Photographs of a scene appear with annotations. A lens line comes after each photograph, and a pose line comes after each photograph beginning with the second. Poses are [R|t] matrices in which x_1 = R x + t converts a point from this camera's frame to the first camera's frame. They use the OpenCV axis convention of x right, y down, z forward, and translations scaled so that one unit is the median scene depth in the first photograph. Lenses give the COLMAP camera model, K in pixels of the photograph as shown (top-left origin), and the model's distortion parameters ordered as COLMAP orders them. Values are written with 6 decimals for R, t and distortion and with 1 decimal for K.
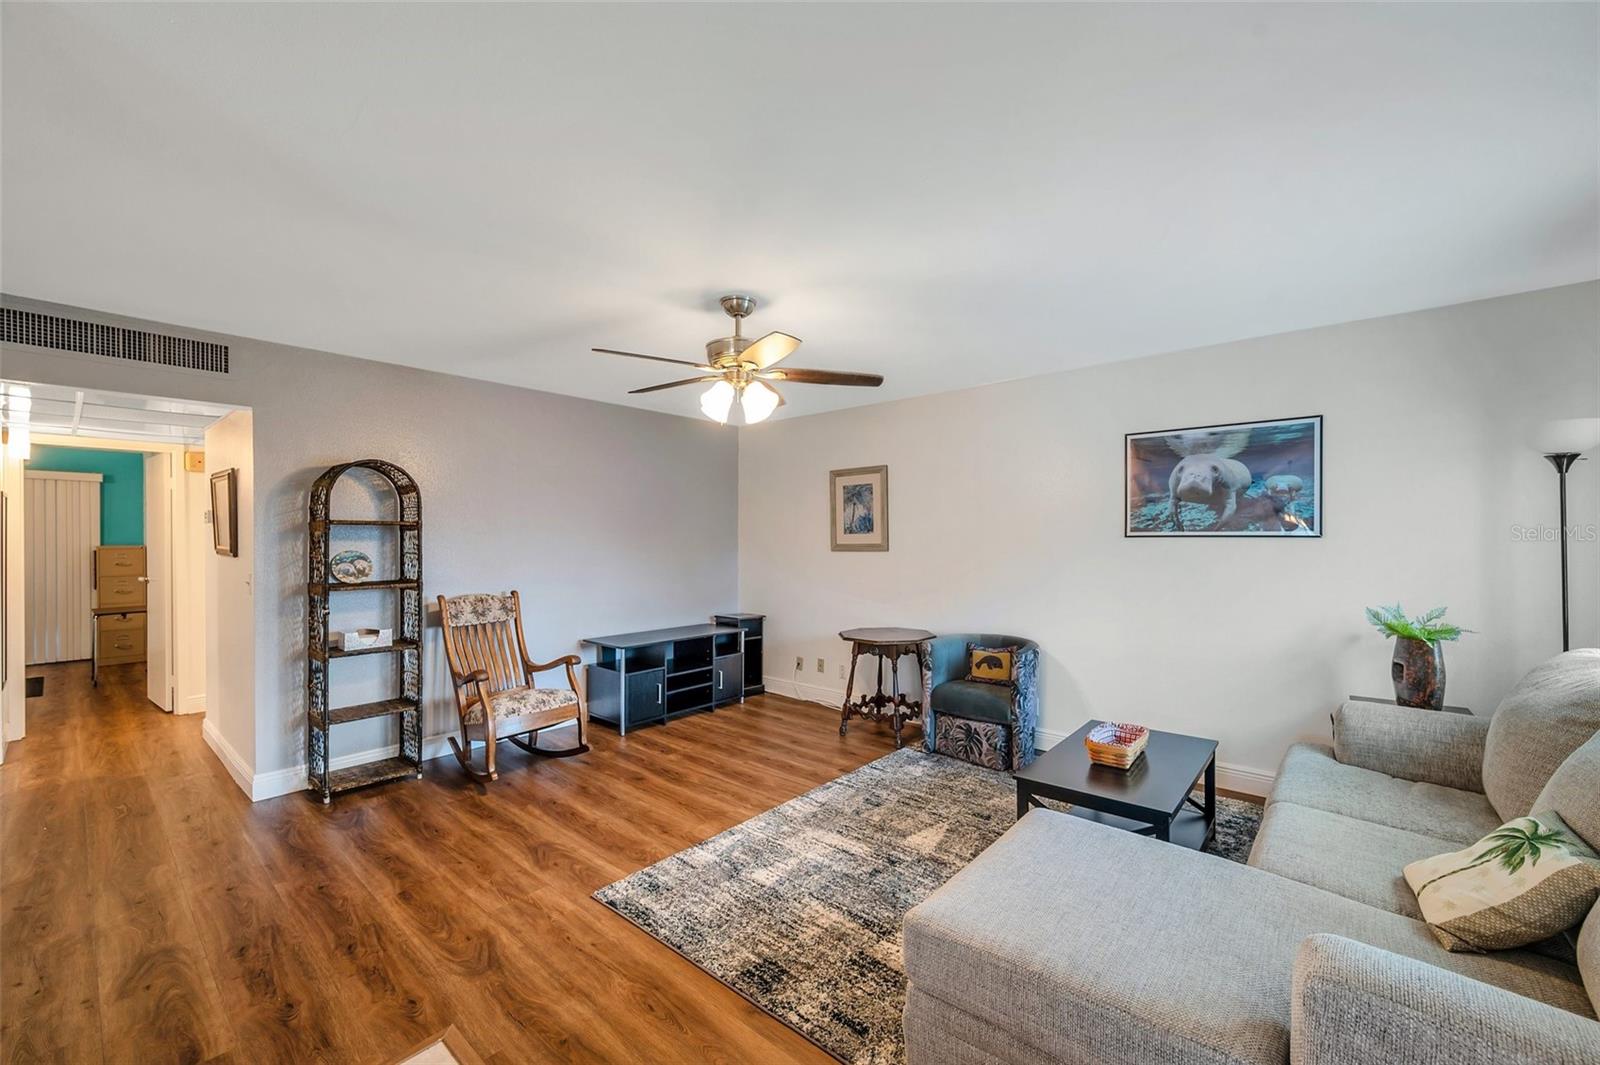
lens RADIAL K [[647.2, 0, 815.1], [0, 647.2, 534.3], [0, 0, 1]] dist [0.004591, 0.000104]
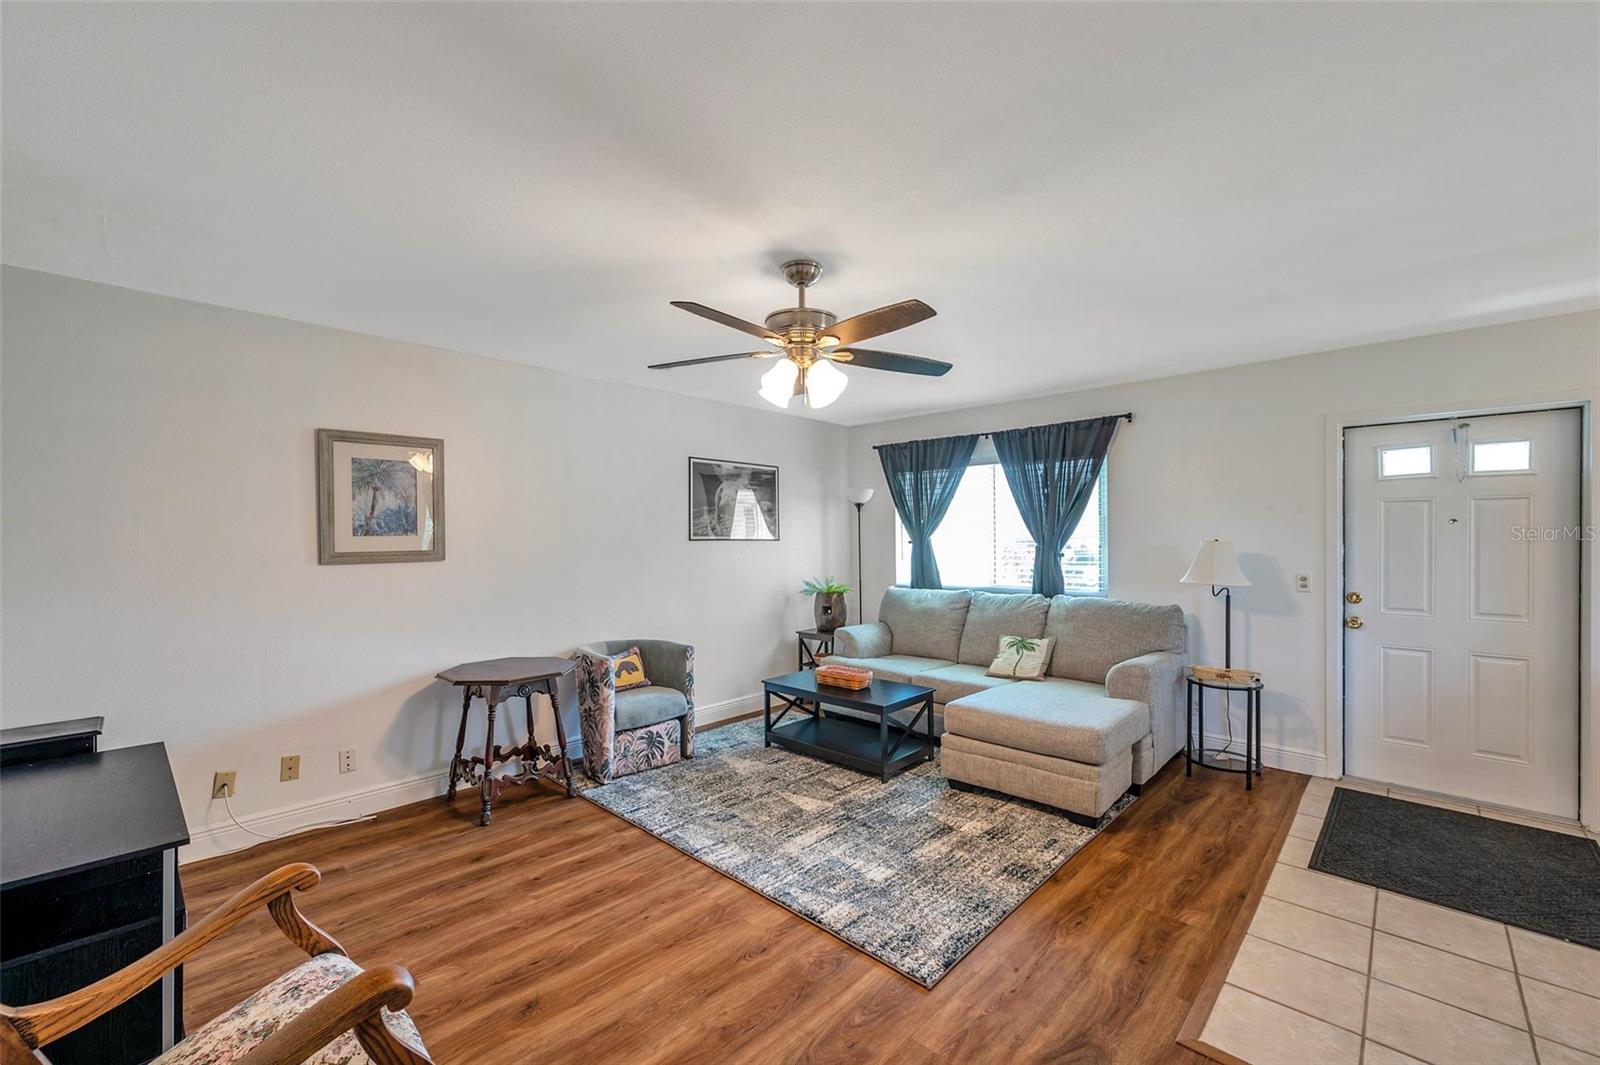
lens RADIAL K [[647.2, 0, 813.8], [0, 647.2, 535.9], [0, 0, 1]] dist [0.004591, 0.000104]
pose [[0.046086, 0.007680, 0.998908, -0.803336], [-0.000986, 0.999970, -0.007643, 0.005354], [-0.998937, -0.000632, 0.046092, 0.771756]]
